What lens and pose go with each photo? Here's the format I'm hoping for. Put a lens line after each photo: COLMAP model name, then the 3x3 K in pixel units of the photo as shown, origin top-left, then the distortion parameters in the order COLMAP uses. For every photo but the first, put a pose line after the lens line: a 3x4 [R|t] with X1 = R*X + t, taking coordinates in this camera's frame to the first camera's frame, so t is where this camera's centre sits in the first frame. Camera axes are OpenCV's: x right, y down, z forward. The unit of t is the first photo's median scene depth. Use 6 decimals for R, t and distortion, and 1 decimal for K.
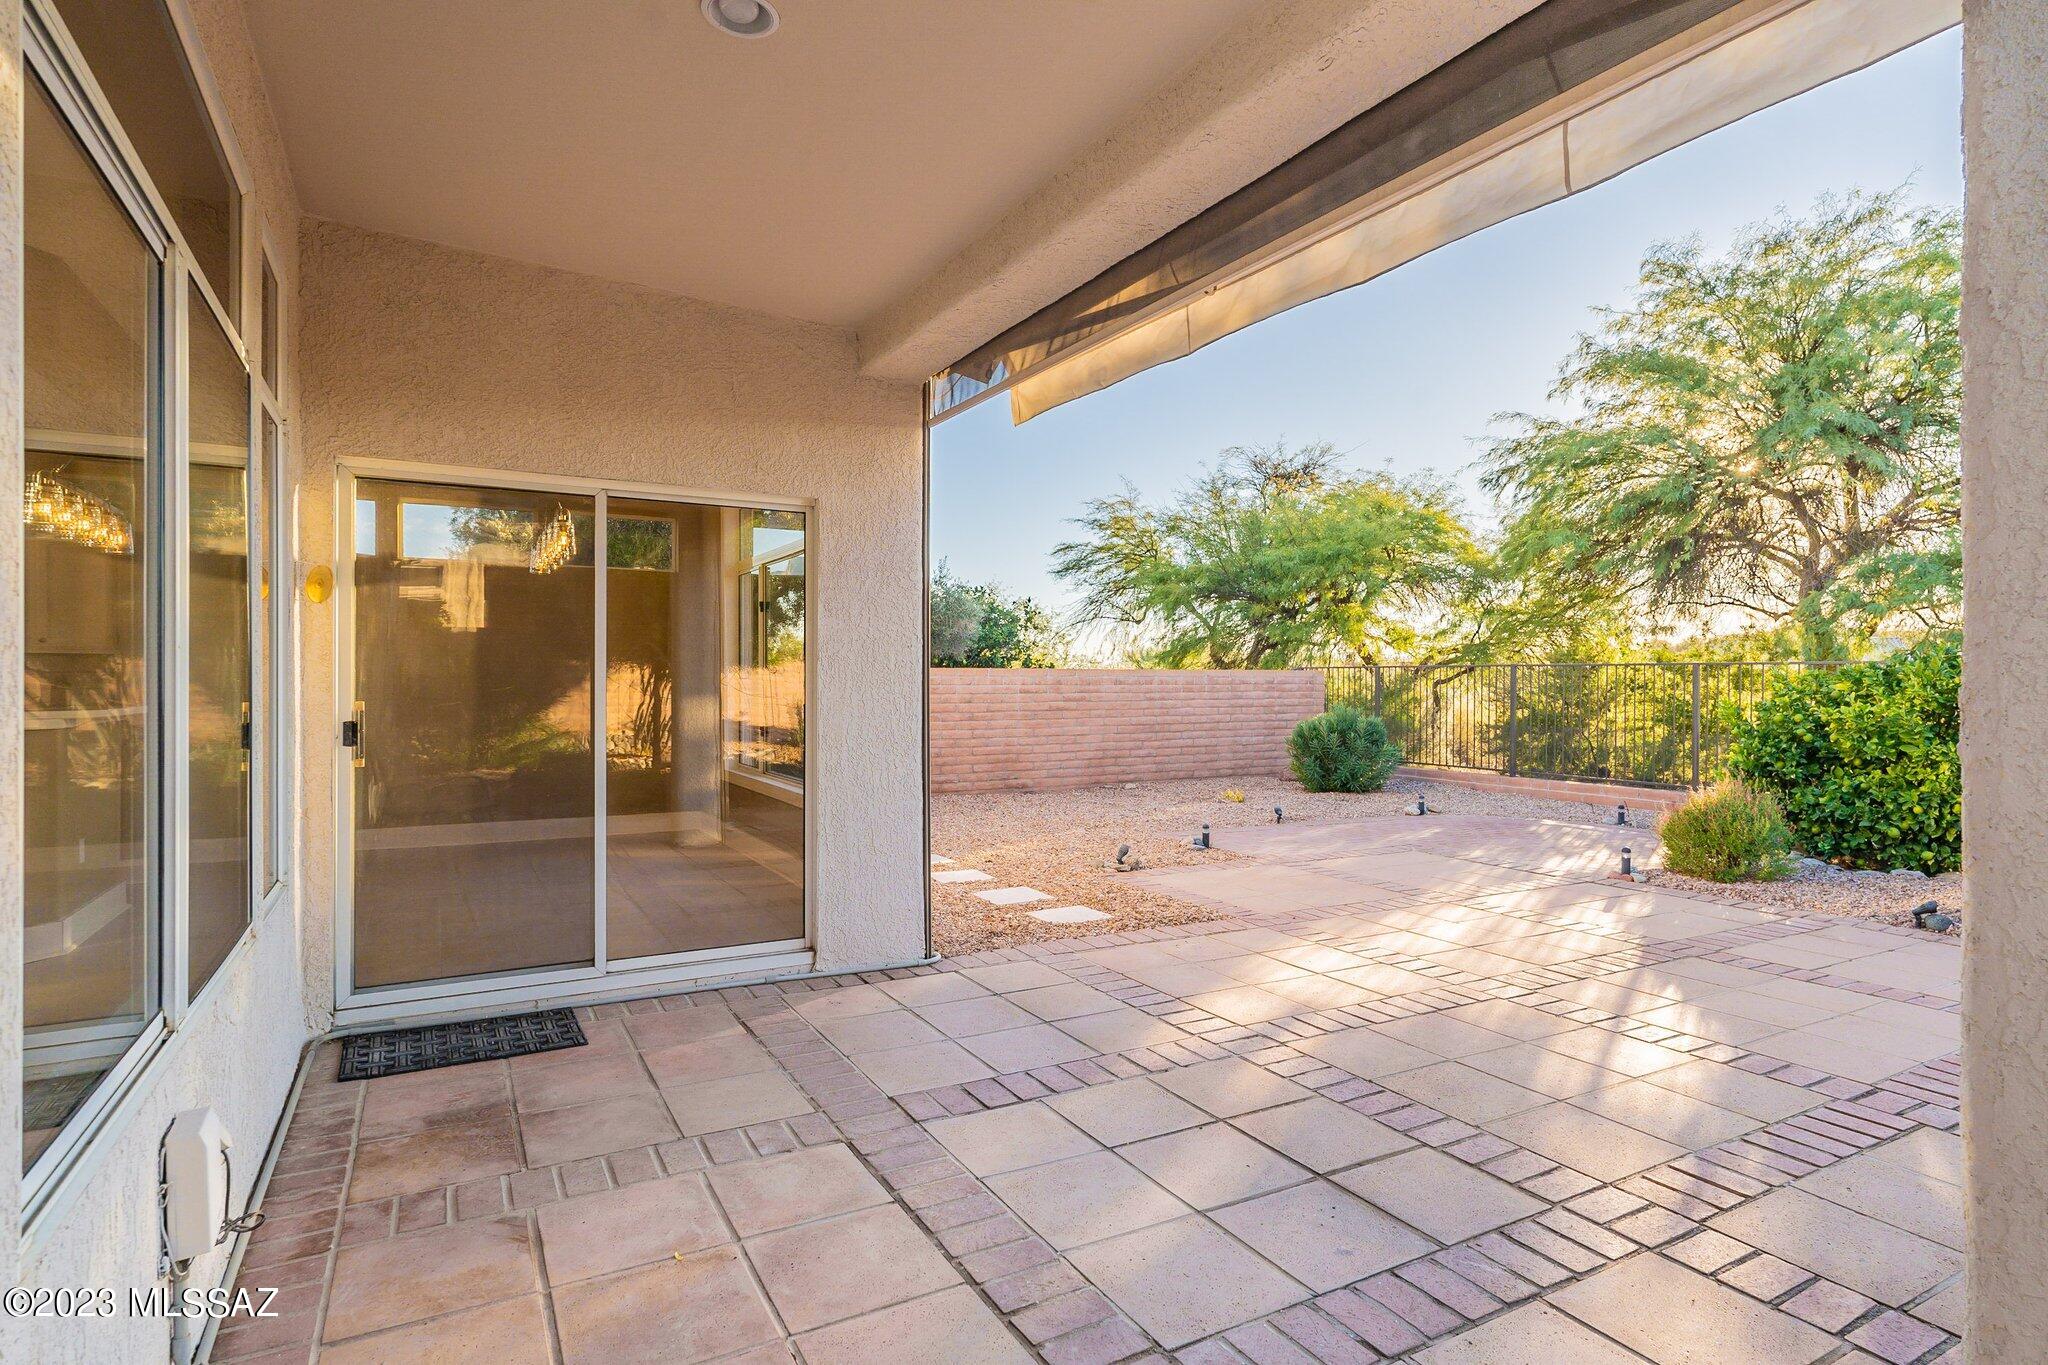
lens RADIAL K [[1072.2, 0, 1028.5], [0, 1072.2, 683.2], [0, 0, 1]] dist [0.003724, 0.000400]
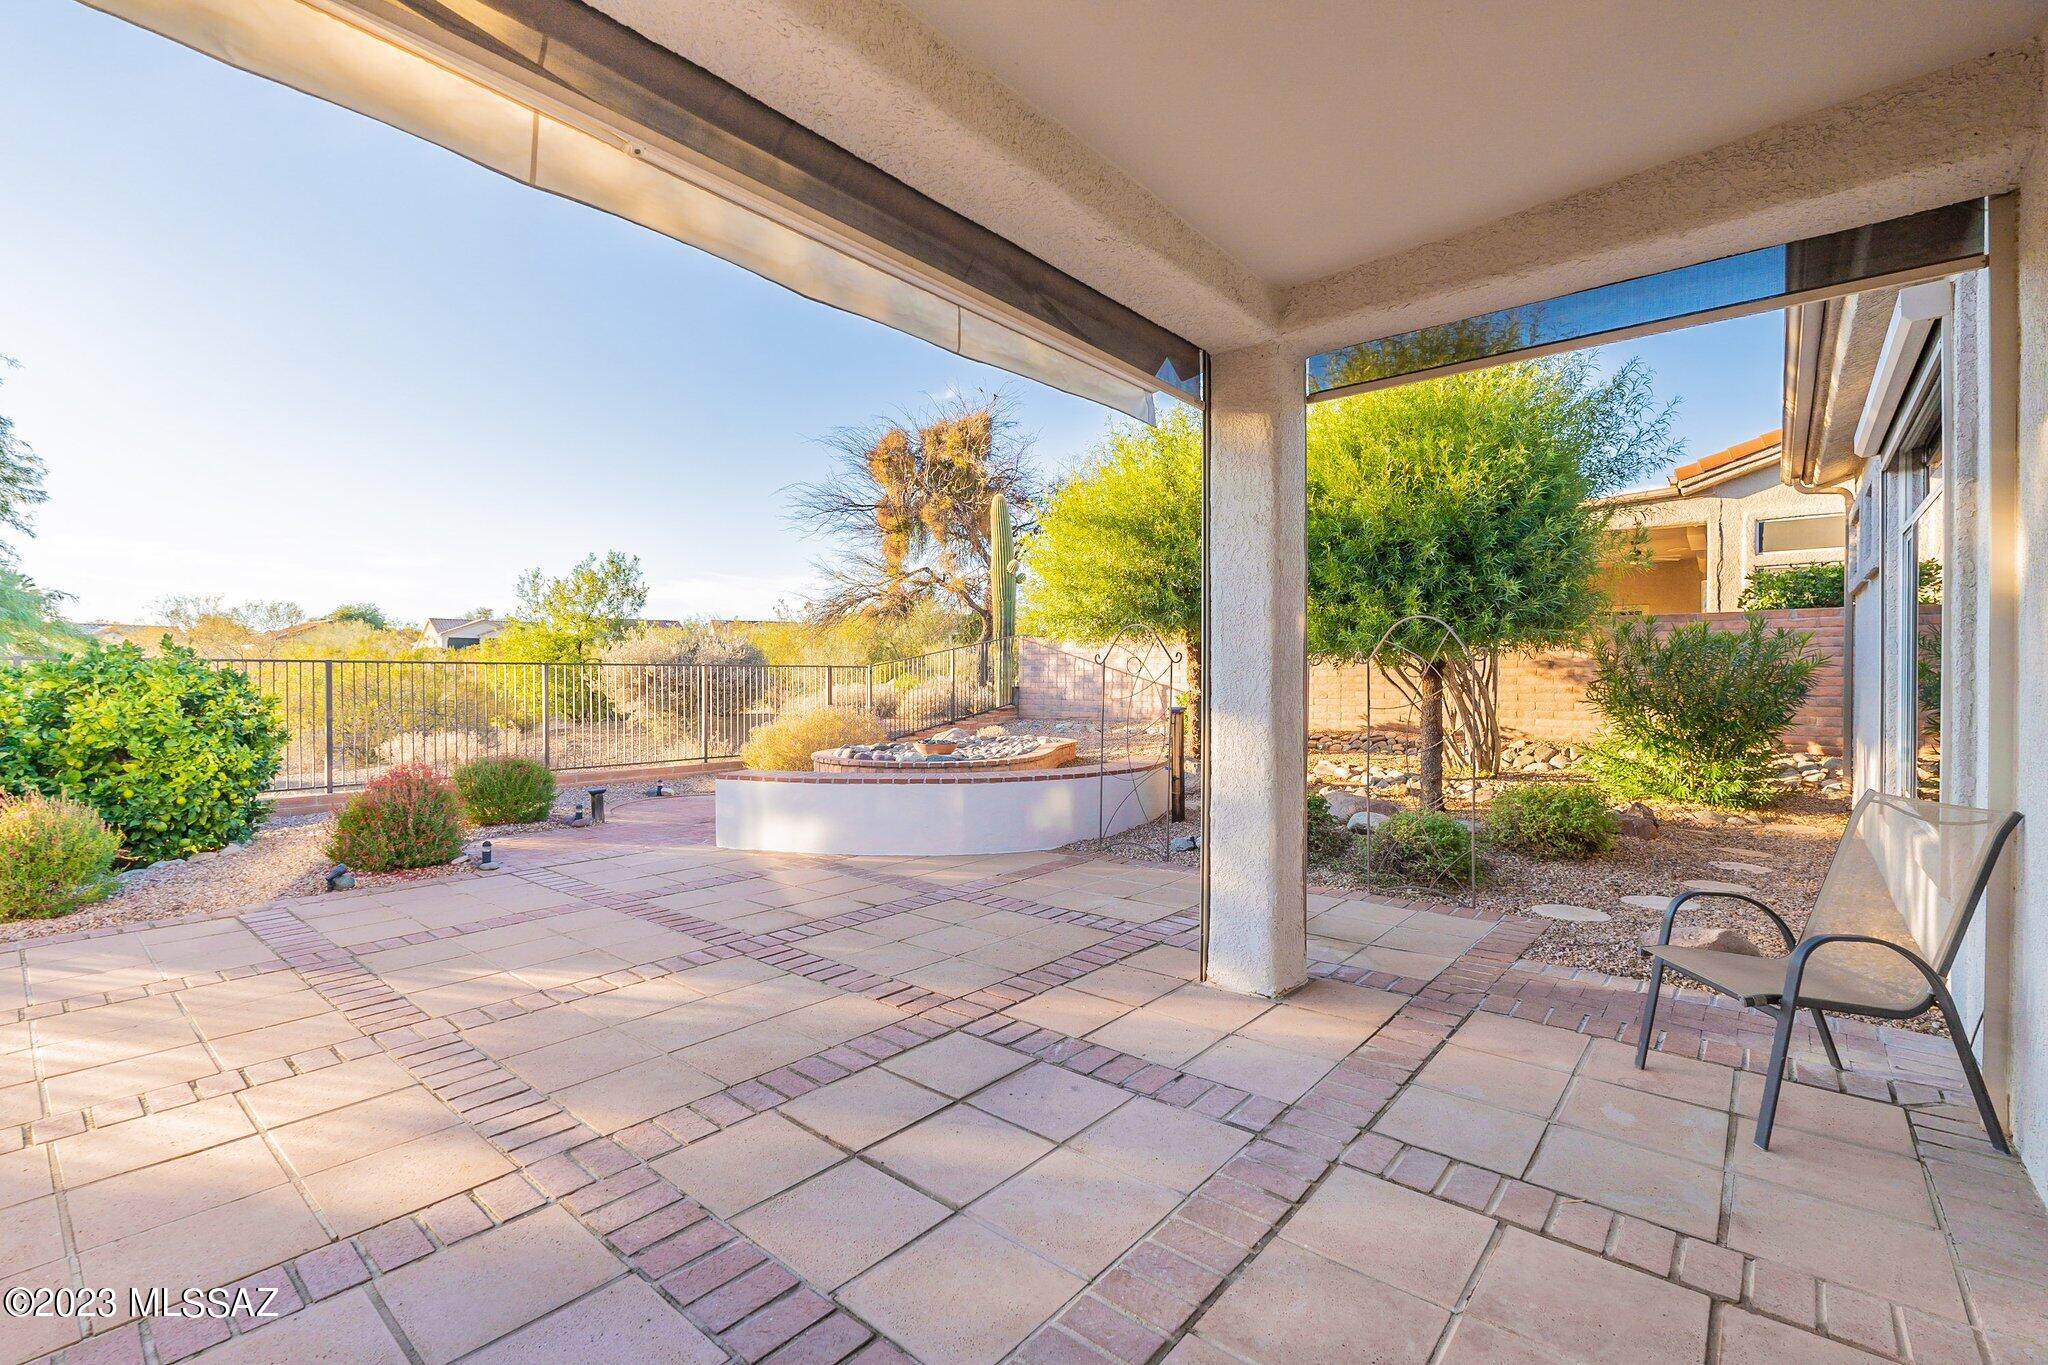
lens RADIAL K [[897.2, 0, 1018.3], [0, 897.2, 678.2], [0, 0, 1]] dist [-0.001789, 0.000832]
pose [[-0.353614, -0.001651, 0.935390, -0.568375], [0.002313, 0.999994, 0.002639, -0.004099], [-0.935389, 0.003097, -0.353608, 1.095134]]
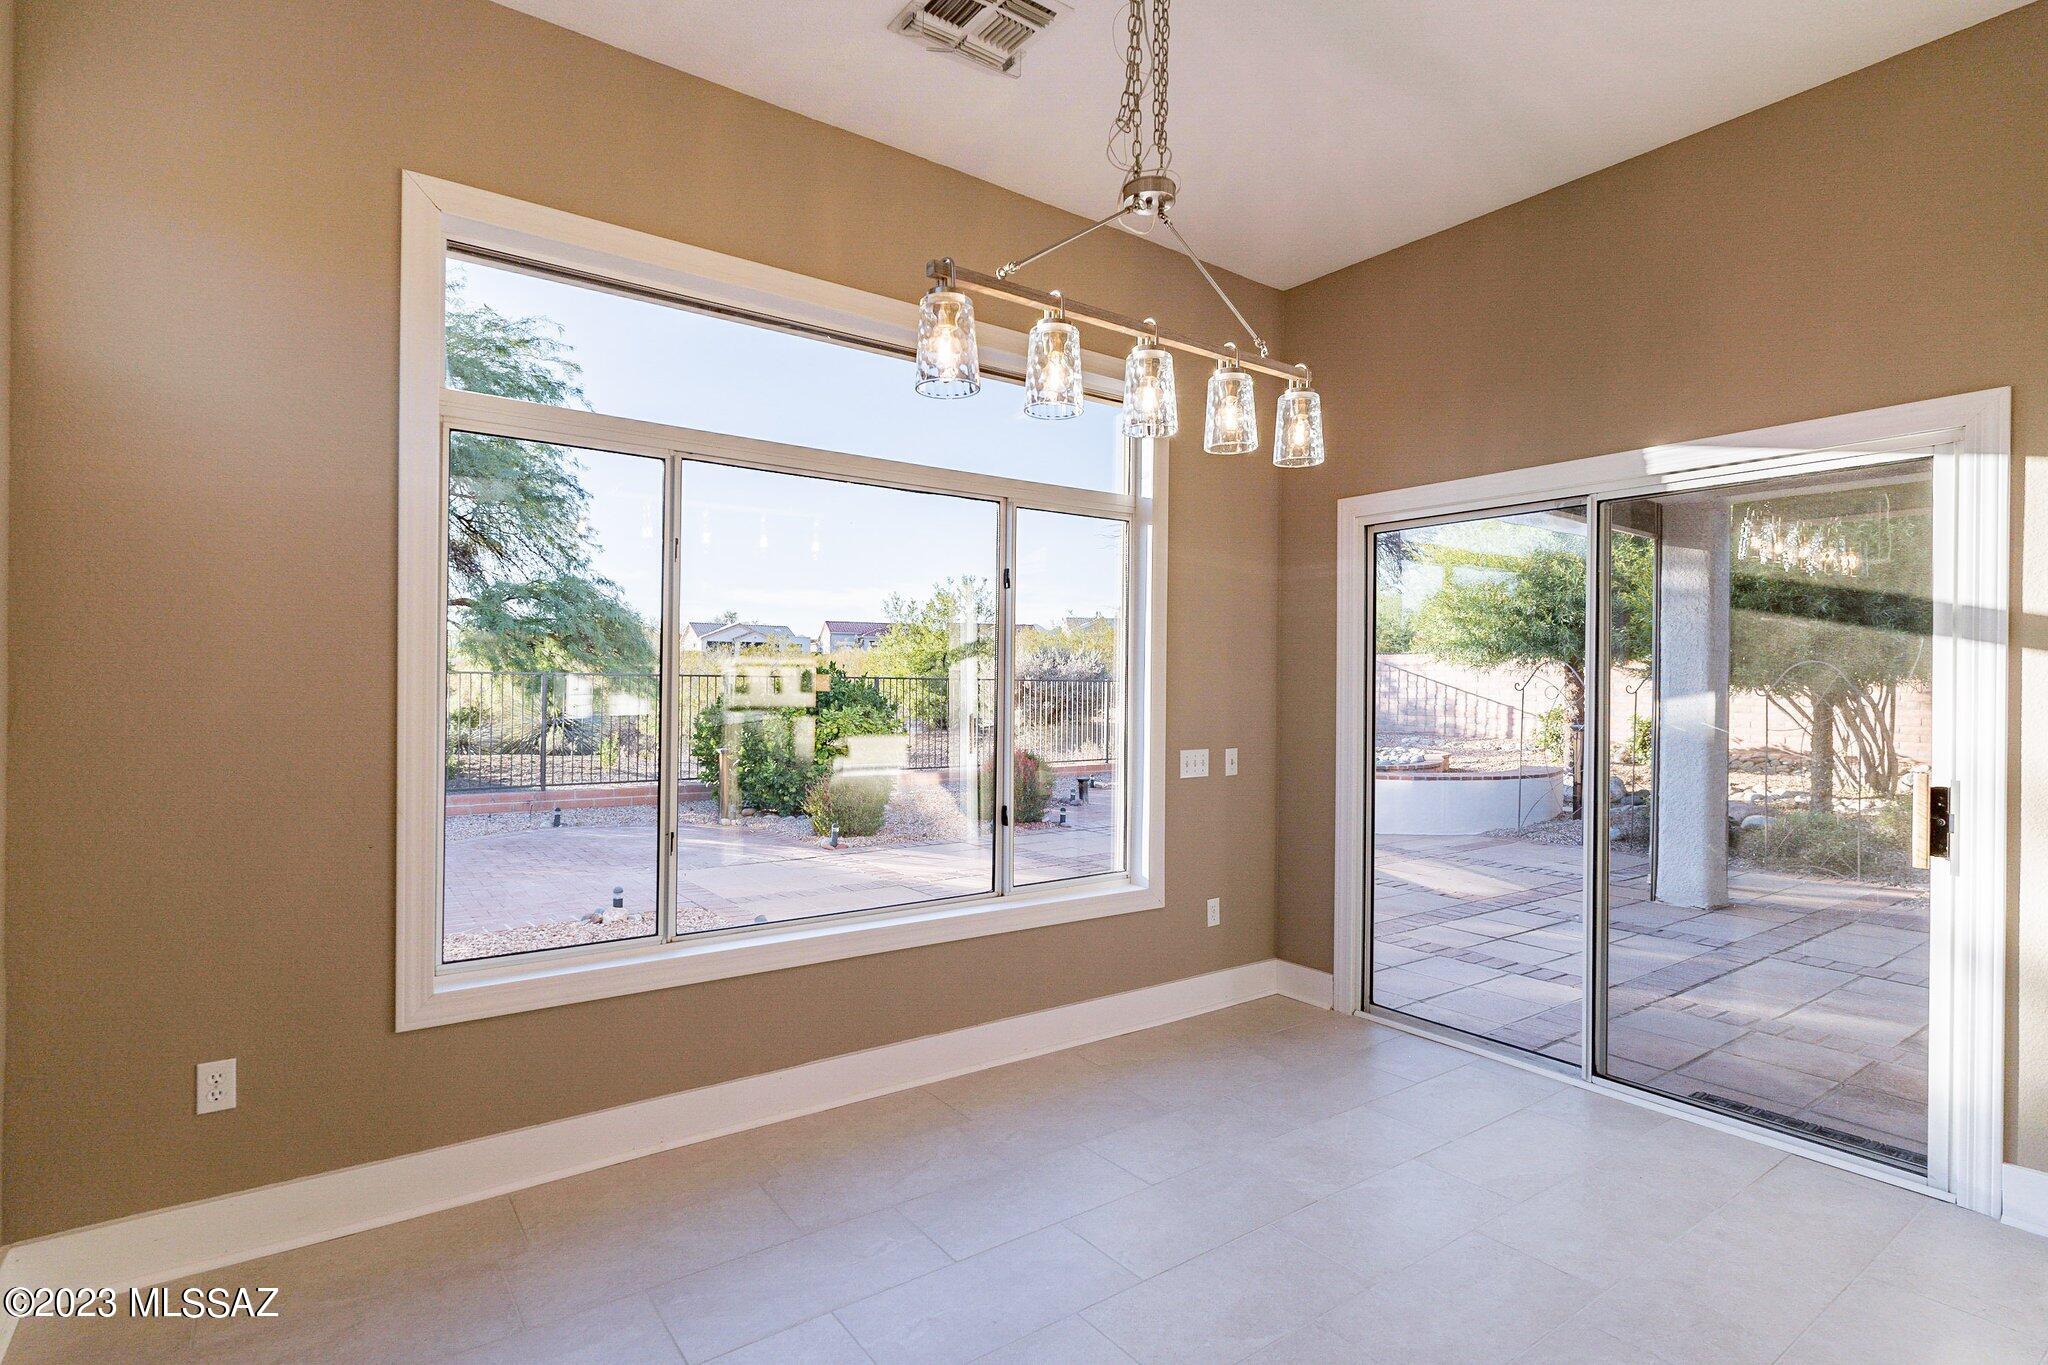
lens RADIAL K [[1004.2, 0, 1010.8], [0, 1004.2, 680.4], [0, 0, 1]] dist [-0.001594, 0.001091]
pose [[-0.115546, -0.000199, 0.993302, -1.420773], [-0.009449, 0.999955, -0.000898, -0.043073], [-0.993257, -0.009489, -0.115543, 1.973139]]
